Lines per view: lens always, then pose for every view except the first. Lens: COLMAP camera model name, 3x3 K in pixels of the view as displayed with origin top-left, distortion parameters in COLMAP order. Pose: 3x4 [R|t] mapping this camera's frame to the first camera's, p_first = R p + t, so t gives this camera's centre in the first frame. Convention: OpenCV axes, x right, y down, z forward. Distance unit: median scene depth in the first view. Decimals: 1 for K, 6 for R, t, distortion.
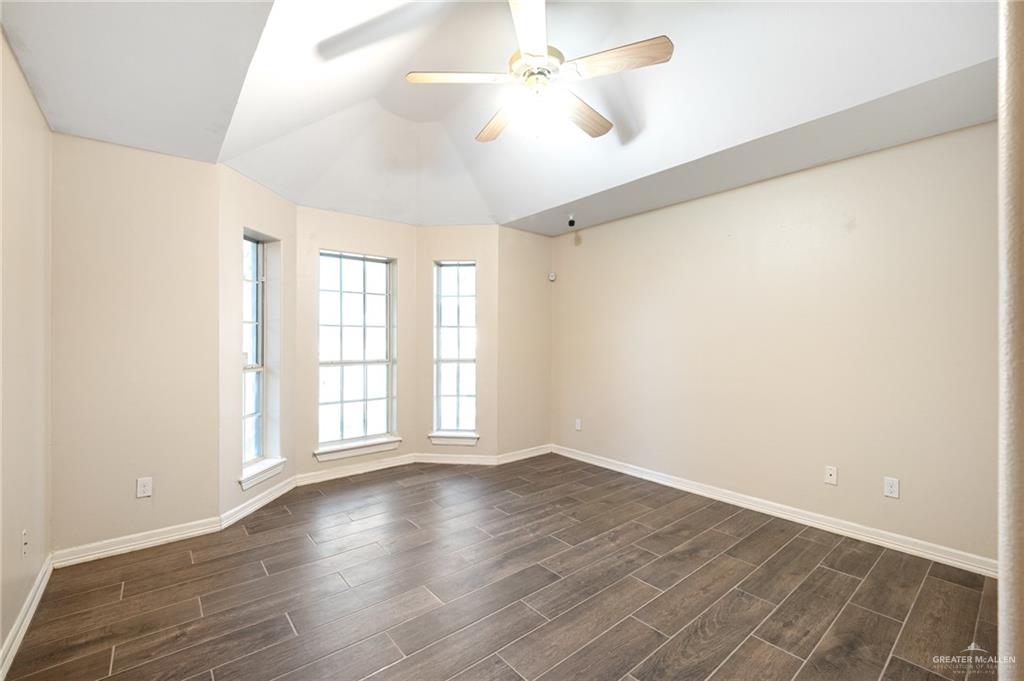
lens RADIAL K [[447.9, 0, 512.0], [0, 447.9, 340.5], [0, 0, 1]] dist [0.001157, -0.006313]
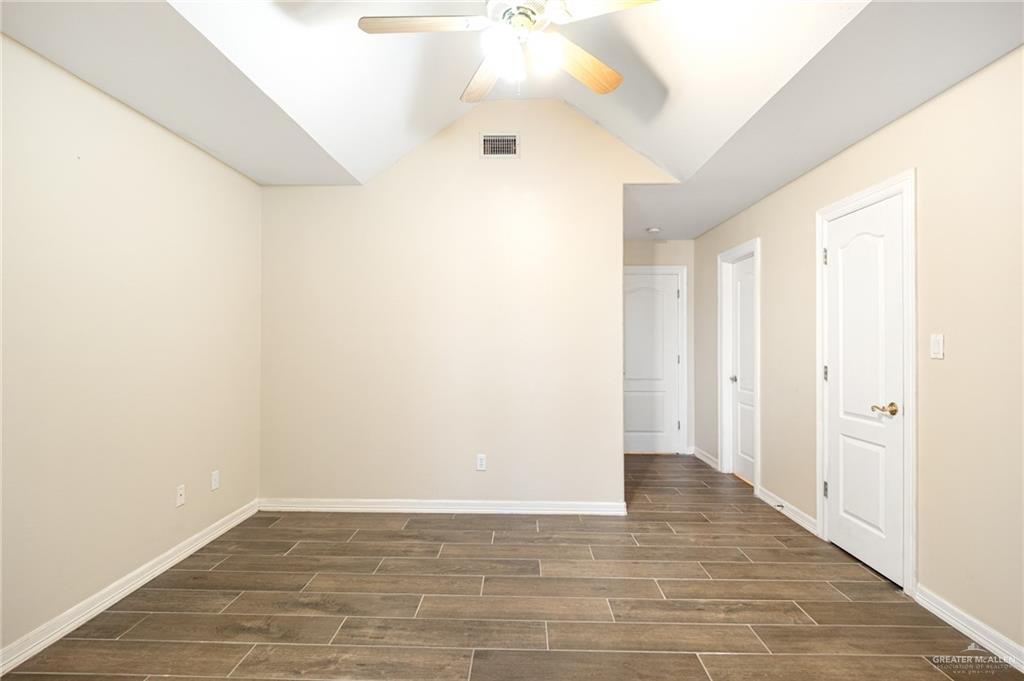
lens RADIAL K [[481.0, 0, 512.0], [0, 481.0, 340.5], [0, 0, 1]] dist [-0.011561, -0.000166]
pose [[-0.757302, -0.004041, 0.653052, -0.452087], [-0.003194, 0.999992, 0.002484, -0.005564], [-0.653057, -0.000205, -0.757309, 1.512142]]
